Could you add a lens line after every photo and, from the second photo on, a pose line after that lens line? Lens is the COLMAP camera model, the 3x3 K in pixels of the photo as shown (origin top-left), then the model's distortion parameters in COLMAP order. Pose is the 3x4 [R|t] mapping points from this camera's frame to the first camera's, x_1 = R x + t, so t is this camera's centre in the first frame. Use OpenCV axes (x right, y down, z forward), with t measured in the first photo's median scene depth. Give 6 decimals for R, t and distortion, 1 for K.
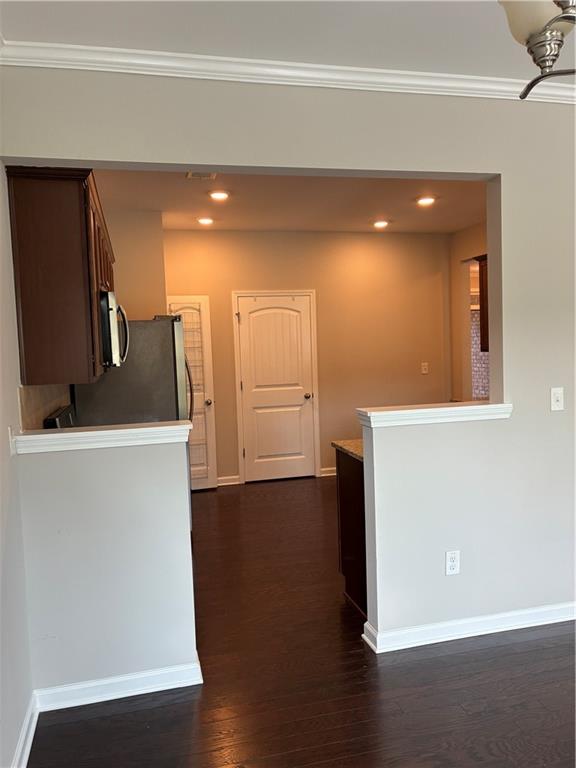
lens RADIAL K [[584.9, 0, 288.0], [0, 584.9, 384.0], [0, 0, 1]] dist [0.051813, -0.002255]
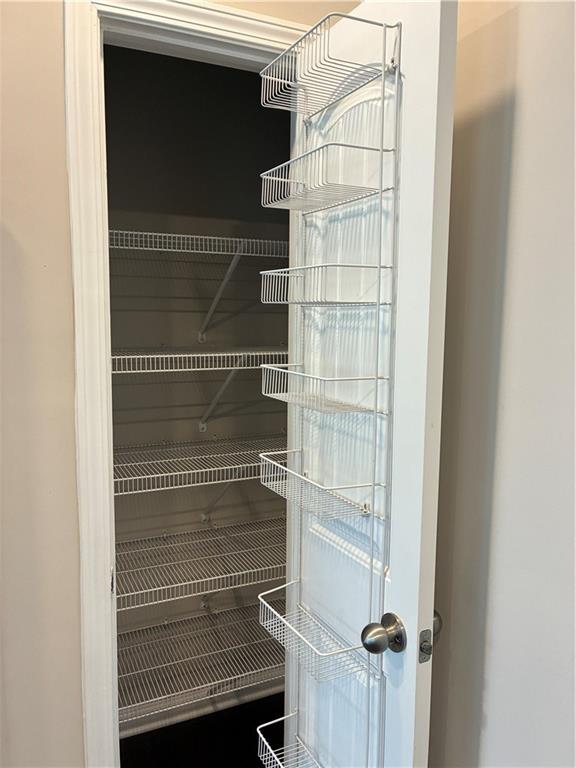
lens RADIAL K [[584.9, 0, 288.0], [0, 584.9, 384.0], [0, 0, 1]] dist [0.051813, -0.002255]
pose [[0.191758, 0.152029, -0.969596, 0.012106], [-0.078691, 0.987131, 0.139215, -0.061673], [0.978283, 0.049602, 0.201253, 0.939301]]
